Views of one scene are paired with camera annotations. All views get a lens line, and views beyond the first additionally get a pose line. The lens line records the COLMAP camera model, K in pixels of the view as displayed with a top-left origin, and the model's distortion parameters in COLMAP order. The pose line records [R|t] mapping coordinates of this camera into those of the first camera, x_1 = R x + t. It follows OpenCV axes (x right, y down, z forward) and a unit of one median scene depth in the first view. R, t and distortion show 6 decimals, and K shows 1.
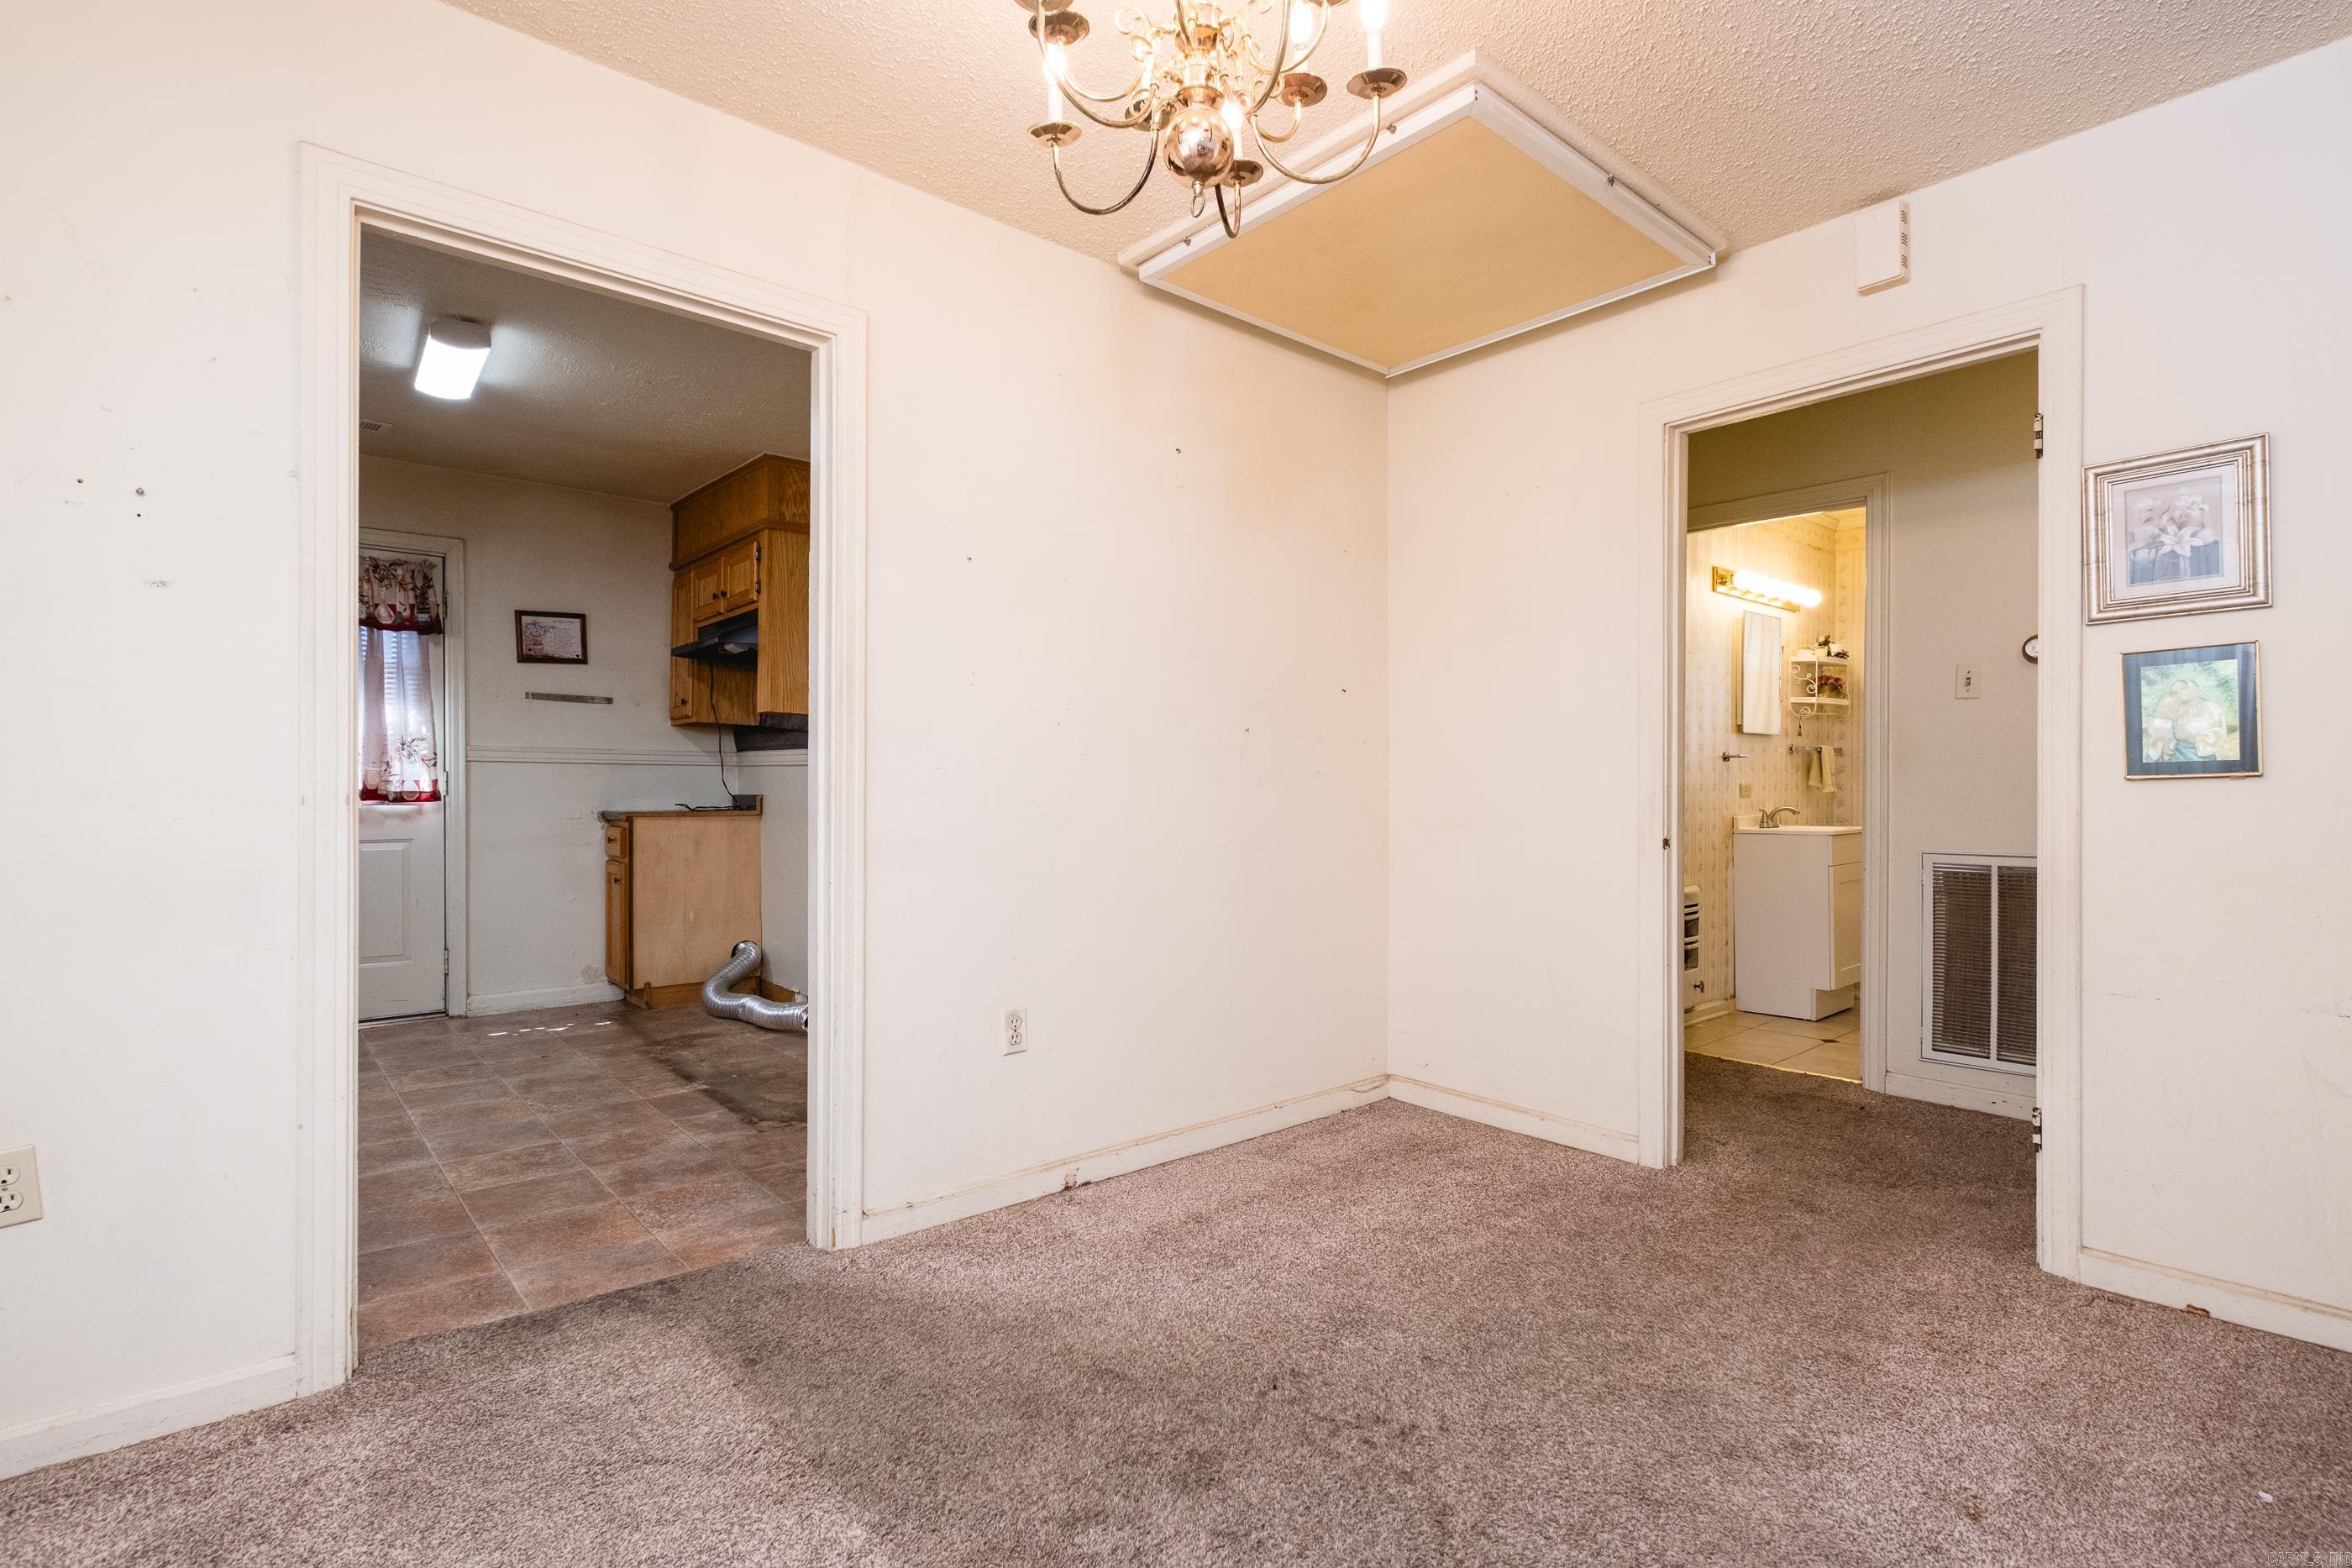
lens RADIAL K [[1130.2, 0, 1176.2], [0, 1130.2, 792.0], [0, 0, 1]] dist [0.011424, -0.007691]
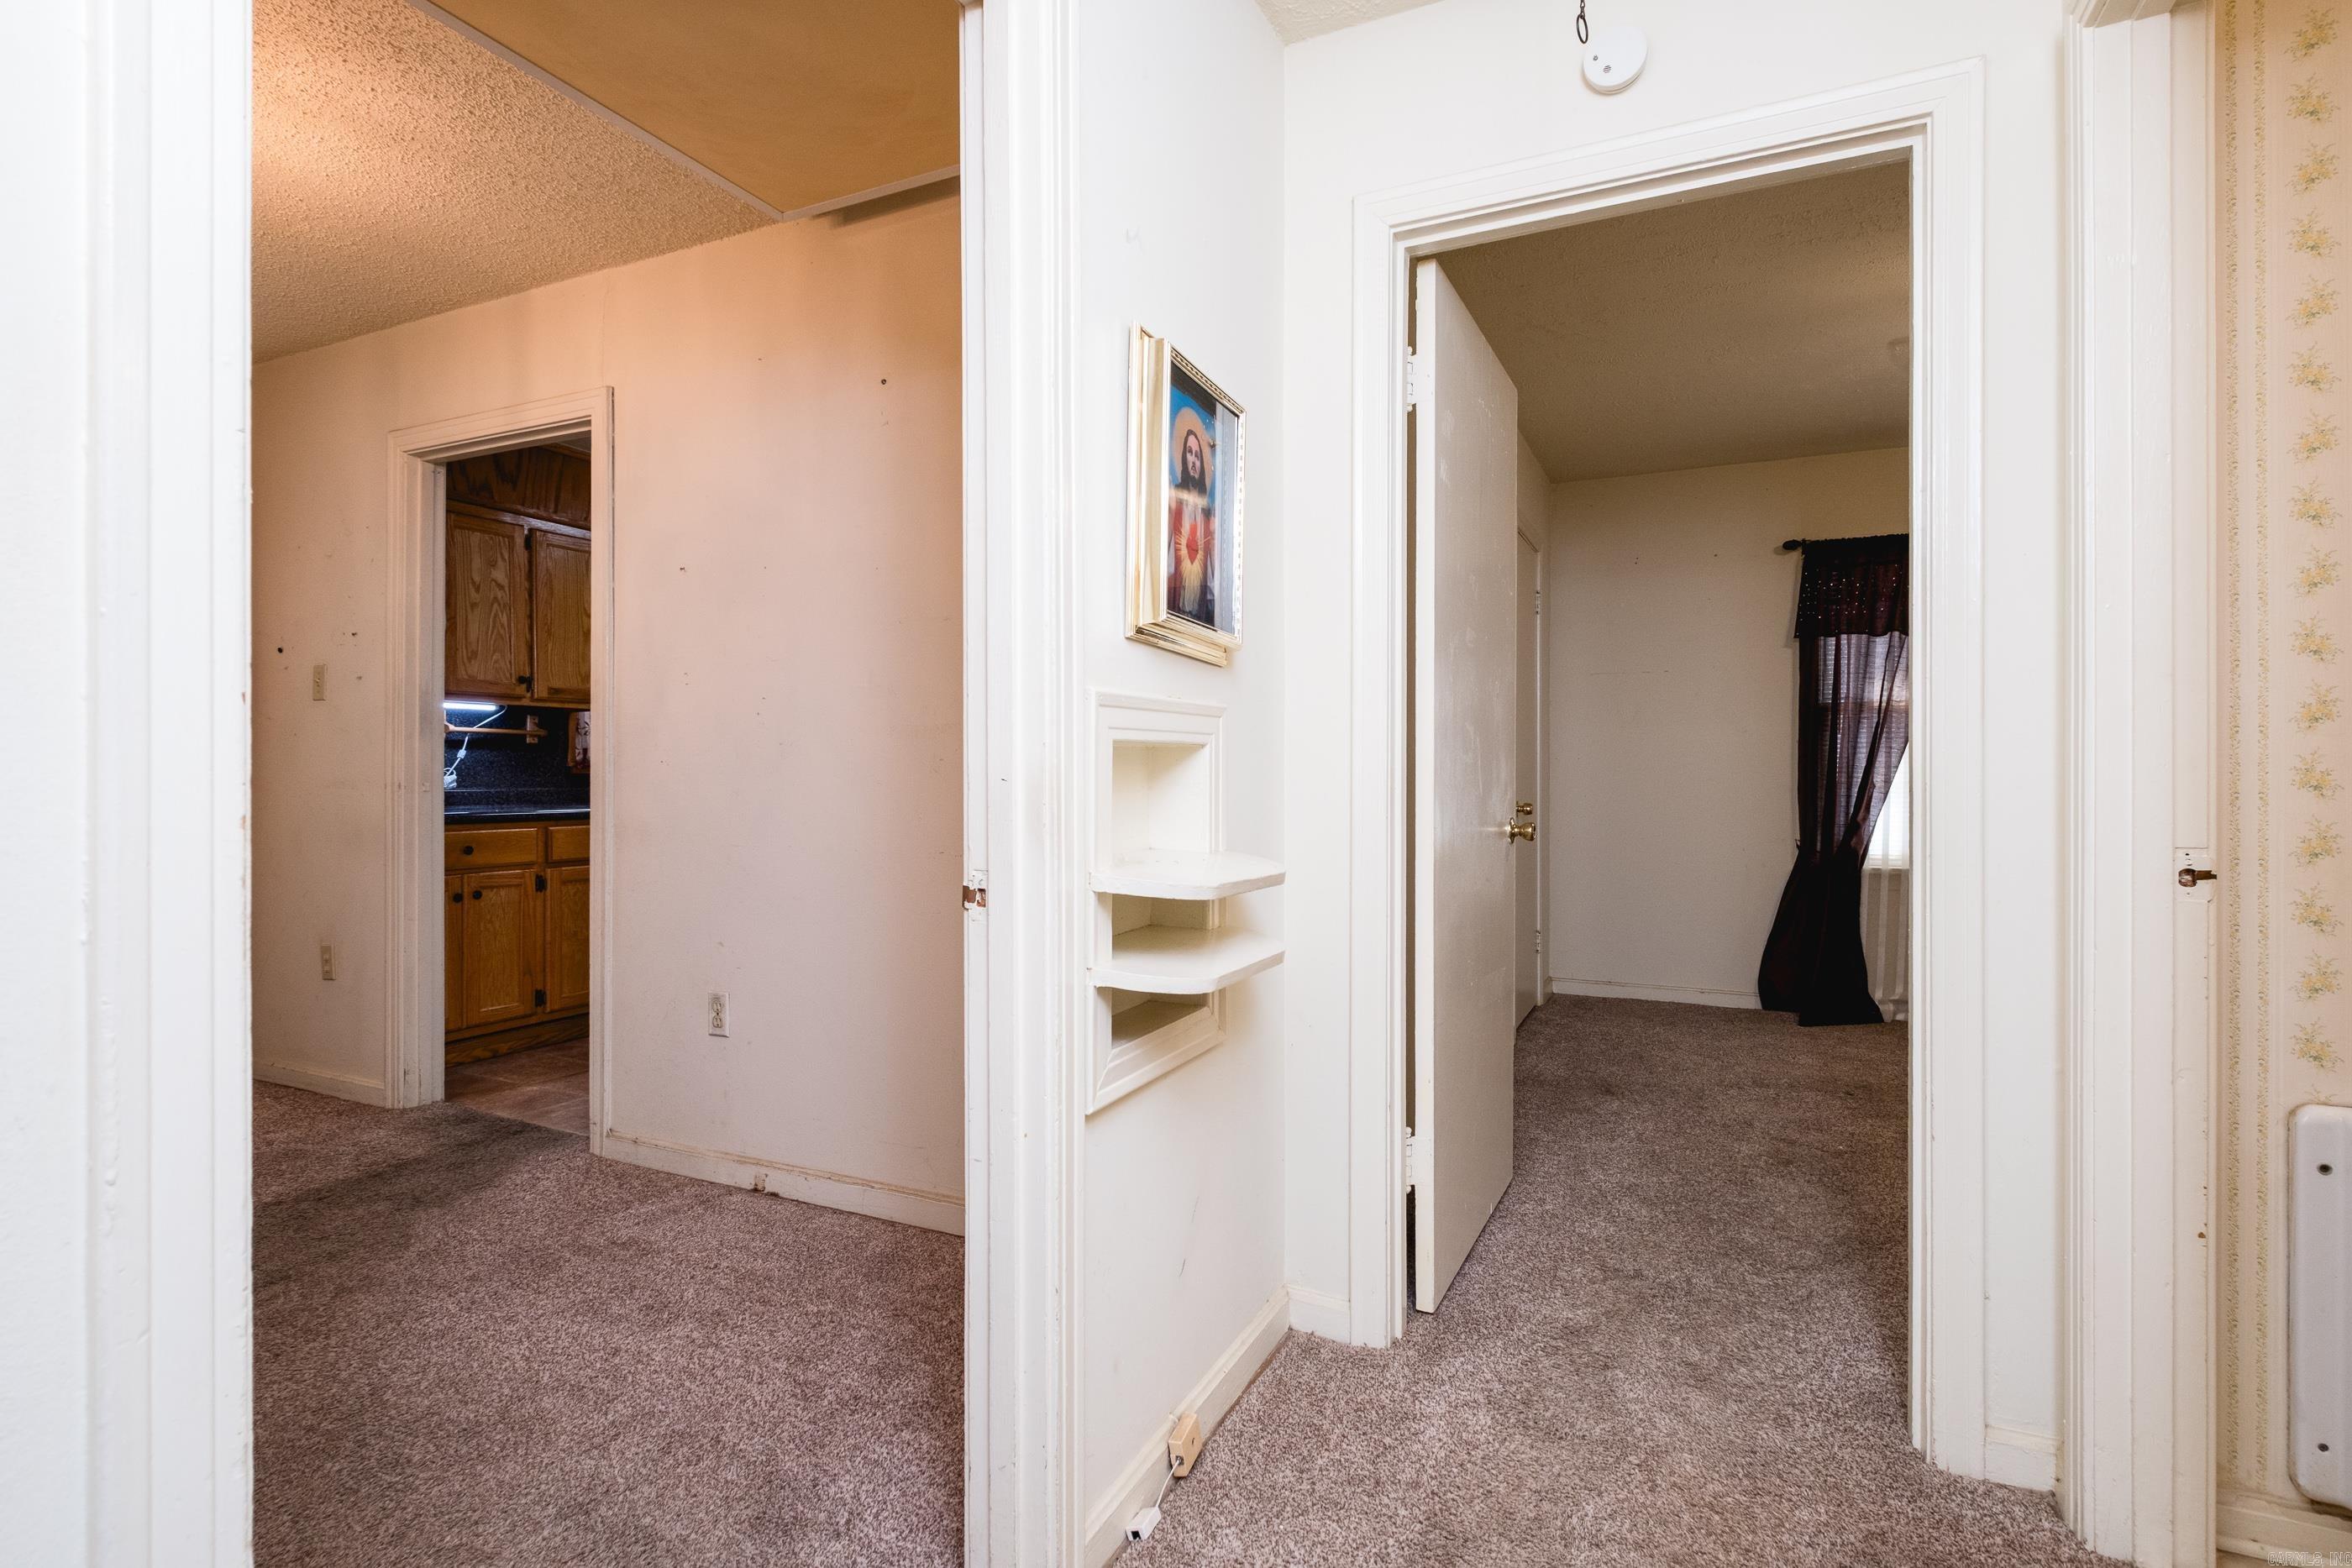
lens RADIAL K [[1130.2, 0, 1189.3], [0, 1130.2, 785.0], [0, 0, 1]] dist [0.011424, -0.007691]
pose [[0.418876, 0.003662, -0.908036, 0.560716], [-0.008276, 0.999966, 0.000215, -0.000171], [0.908006, 0.007425, 0.418892, 0.553765]]
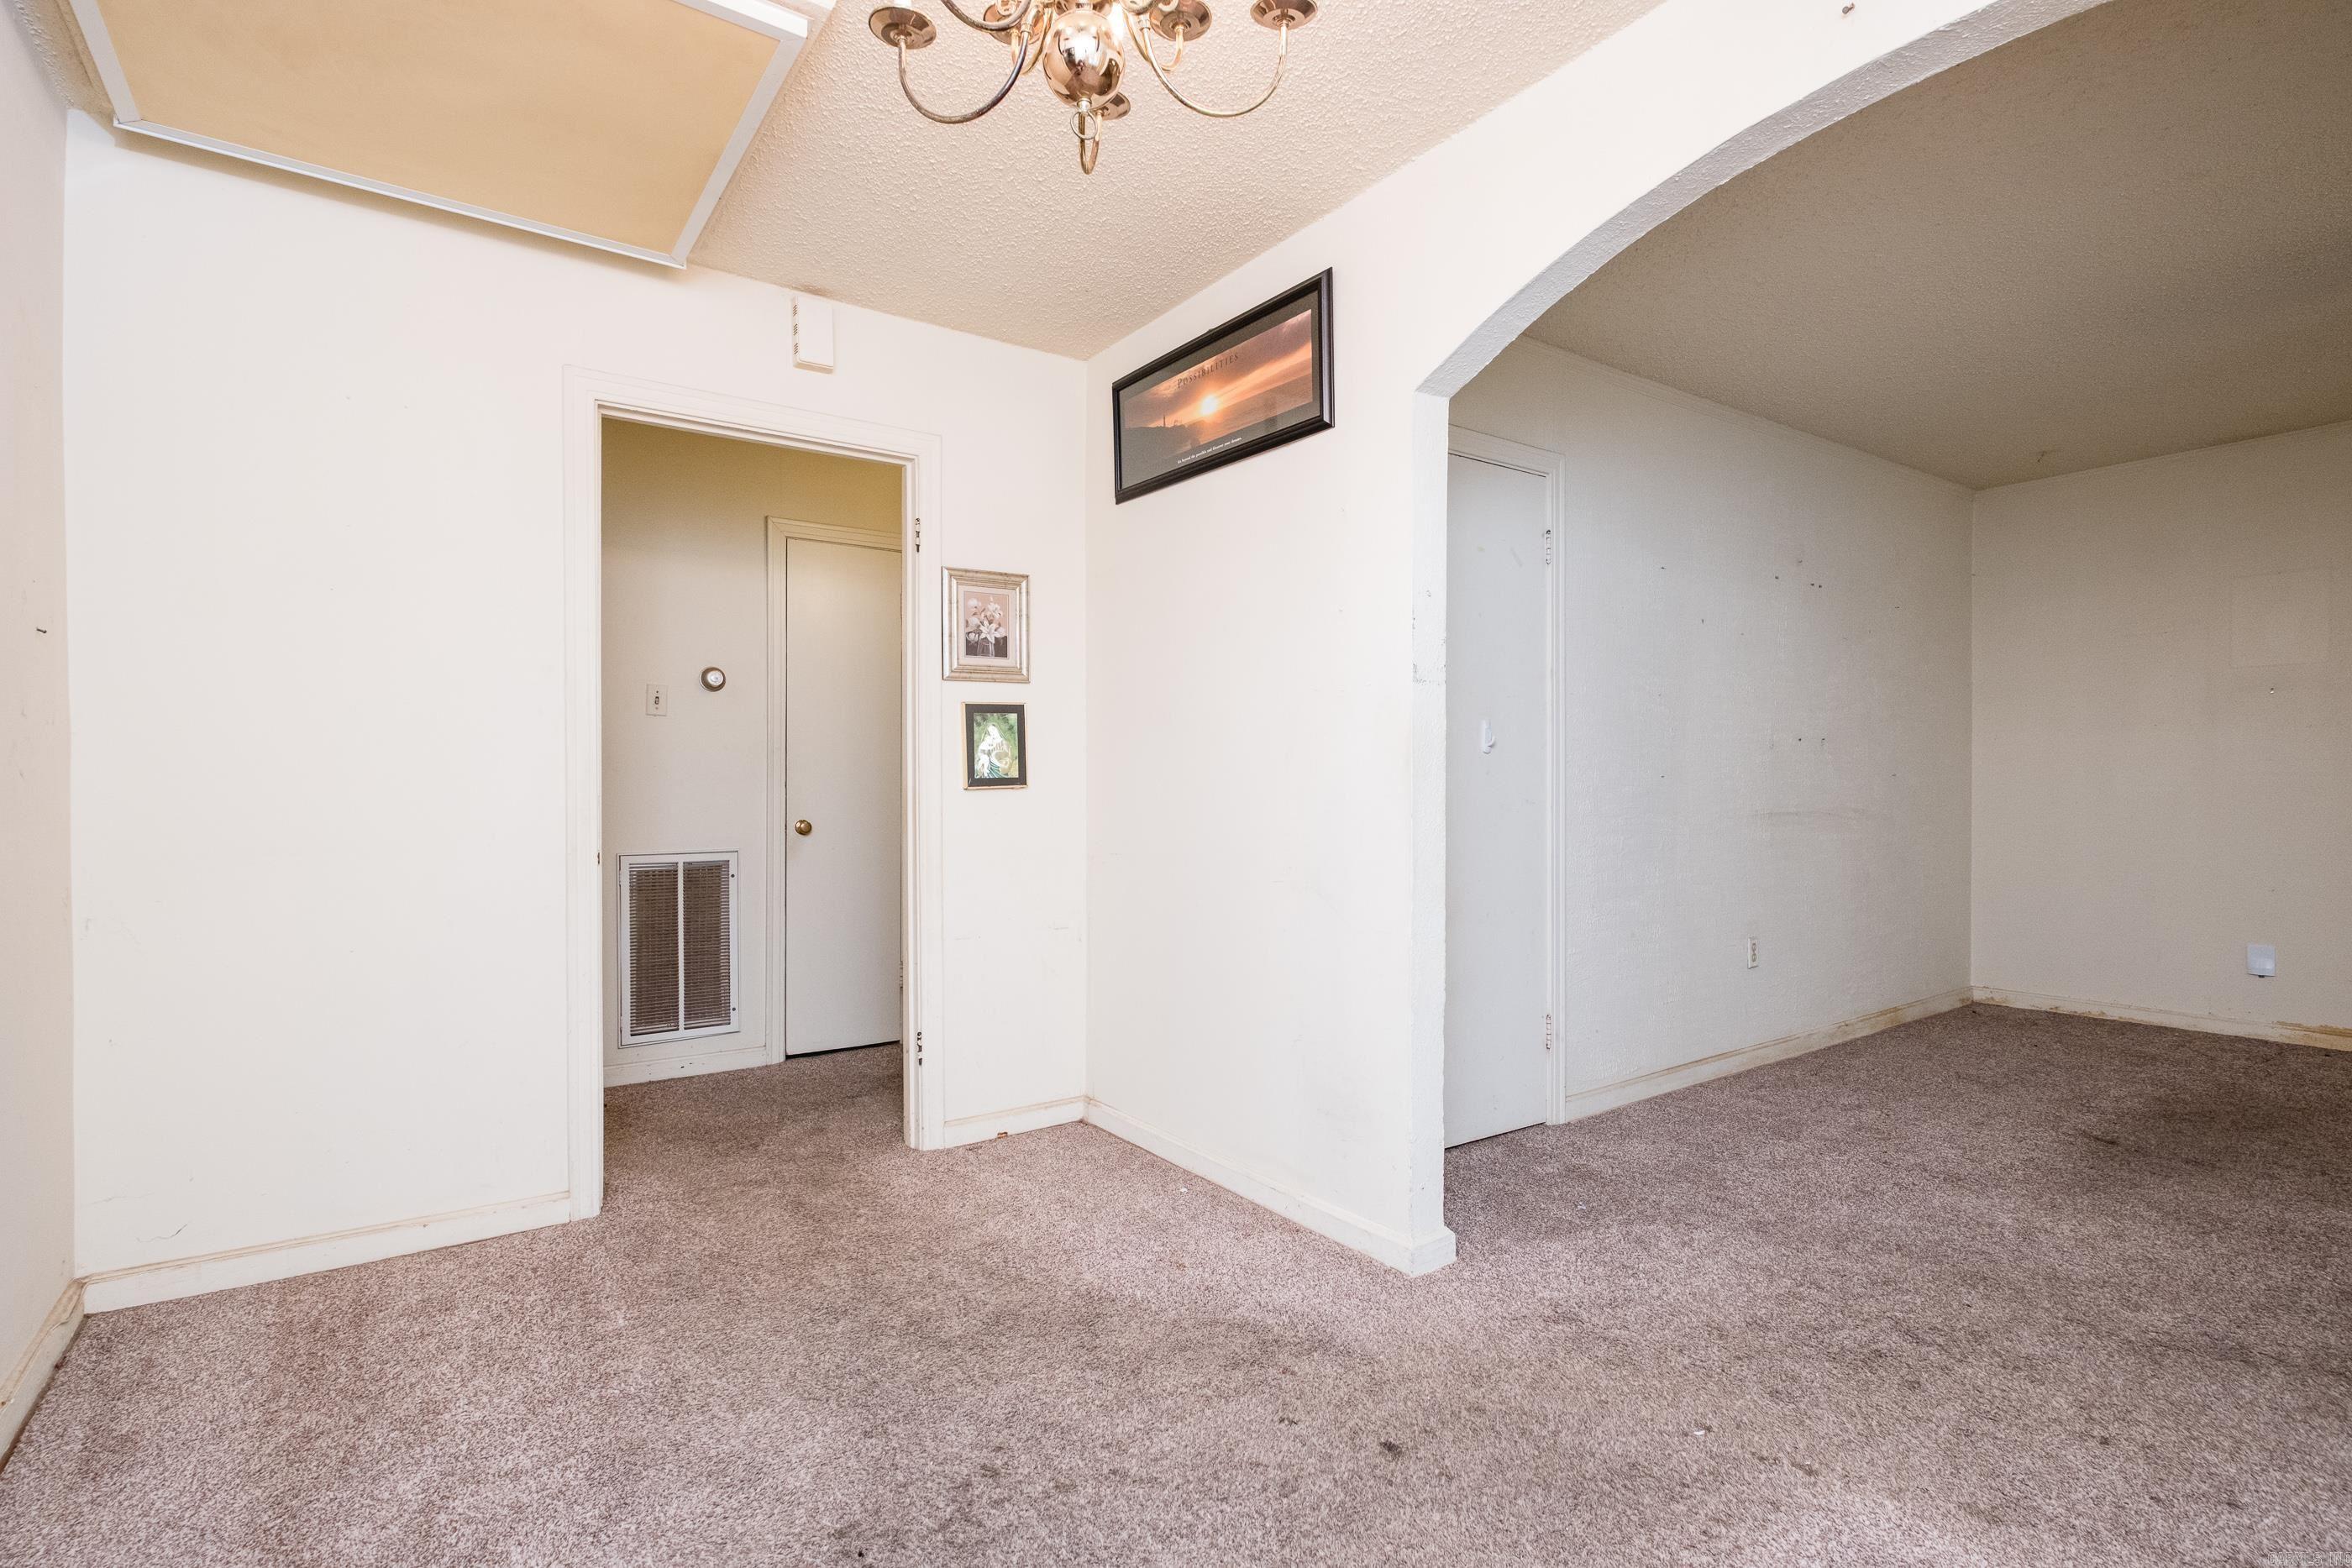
lens RADIAL K [[1130.2, 0, 1177.7], [0, 1130.2, 792.6], [0, 0, 1]] dist [0.011424, -0.007691]
pose [[0.092445, -0.003966, 0.995710, -0.268118], [0.006858, 0.999971, 0.003347, -0.004412], [-0.995694, 0.006520, 0.092470, 0.274873]]
